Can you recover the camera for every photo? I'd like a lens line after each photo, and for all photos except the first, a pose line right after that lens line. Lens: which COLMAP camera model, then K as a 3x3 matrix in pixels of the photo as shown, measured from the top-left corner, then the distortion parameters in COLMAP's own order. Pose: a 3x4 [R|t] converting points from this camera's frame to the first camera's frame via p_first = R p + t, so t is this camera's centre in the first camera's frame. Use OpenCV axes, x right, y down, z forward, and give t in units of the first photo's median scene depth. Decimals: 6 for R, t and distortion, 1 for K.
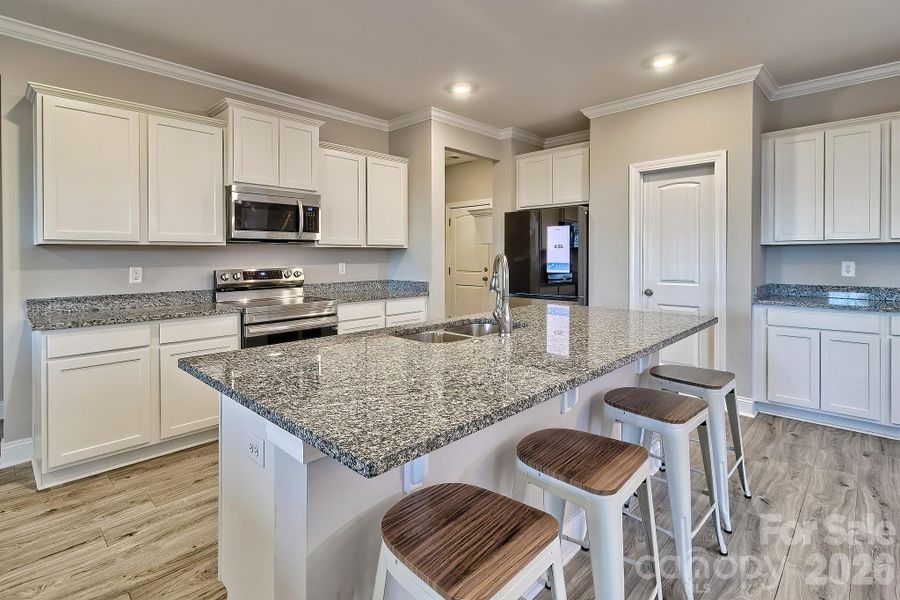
lens RADIAL K [[442.8, 0, 440.2], [0, 442.8, 260.4], [0, 0, 1]] dist [0.003627, 0.001108]
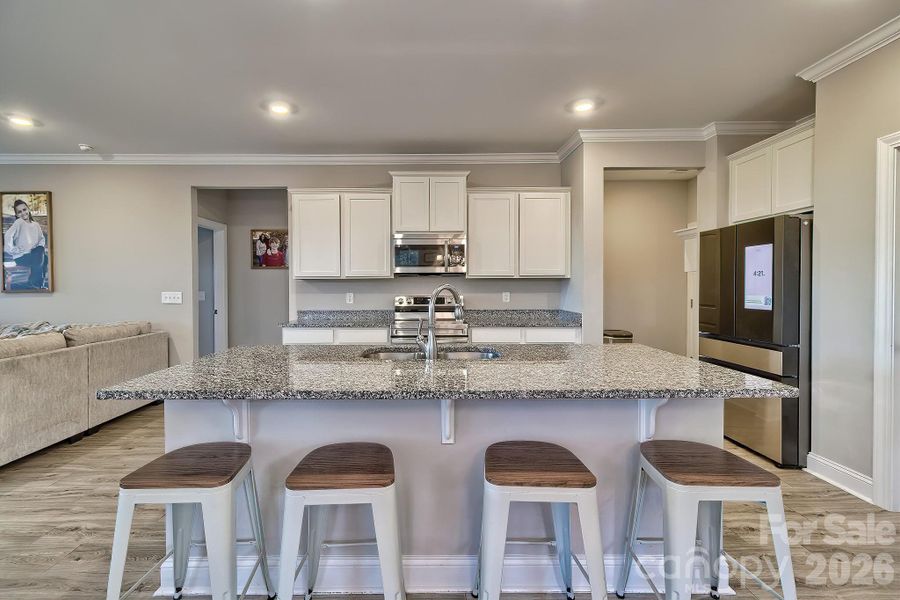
lens RADIAL K [[415.2, 0, 425.4], [0, 415.2, 293.3], [0, 0, 1]] dist [0.009692, -0.000381]
pose [[0.697064, 0.015743, -0.716836, 0.428407], [-0.008634, 0.999871, 0.013563, -0.004500], [0.716957, -0.003265, 0.697110, 0.145763]]
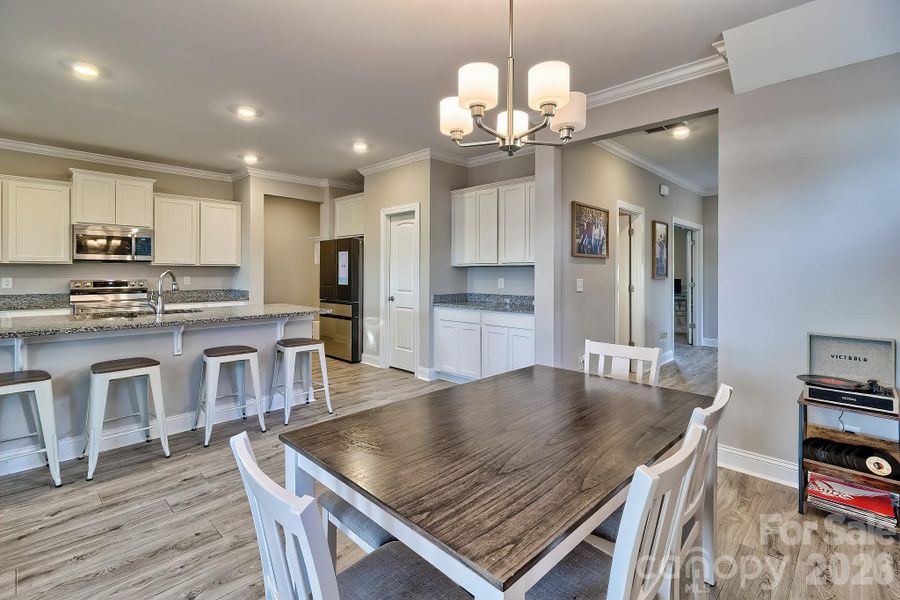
lens RADIAL K [[415.2, 0, 437.8], [0, 415.2, 269.2], [0, 0, 1]] dist [0.009692, -0.000381]
pose [[0.999949, 0.008287, -0.005787, 0.648933], [-0.008395, 0.999787, -0.018851, 0.000699], [0.005629, 0.018899, 0.999806, -0.351842]]
